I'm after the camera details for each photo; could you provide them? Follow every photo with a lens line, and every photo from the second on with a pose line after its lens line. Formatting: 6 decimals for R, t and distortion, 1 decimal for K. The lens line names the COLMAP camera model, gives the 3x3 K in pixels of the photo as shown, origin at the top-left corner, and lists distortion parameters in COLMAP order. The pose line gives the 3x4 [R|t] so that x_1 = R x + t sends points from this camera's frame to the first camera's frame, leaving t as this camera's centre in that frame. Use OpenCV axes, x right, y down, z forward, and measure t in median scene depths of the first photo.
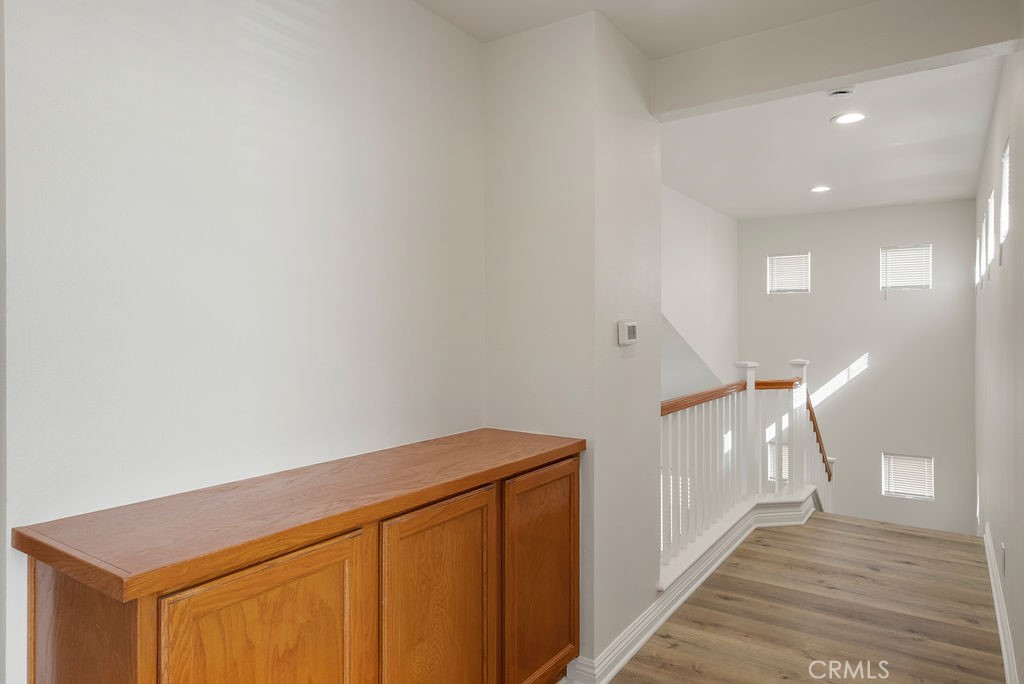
lens RADIAL K [[631.3, 0, 512.2], [0, 631.3, 336.8], [0, 0, 1]] dist [0.005156, 0.000892]
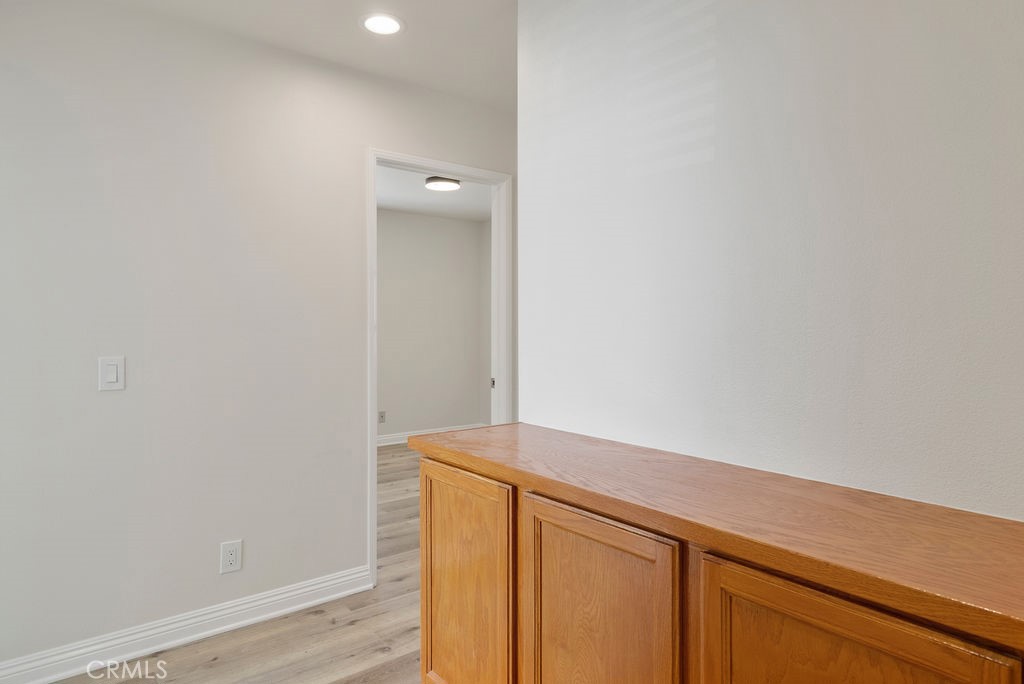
lens RADIAL K [[589.3, 0, 511.8], [0, 589.3, 337.8], [0, 0, 1]] dist [0.005076, 0.002133]
pose [[-0.287952, 0.019478, -0.957447, 0.685352], [-0.007664, 0.999714, 0.022643, 0.013974], [0.957614, 0.013857, -0.287721, 1.165120]]
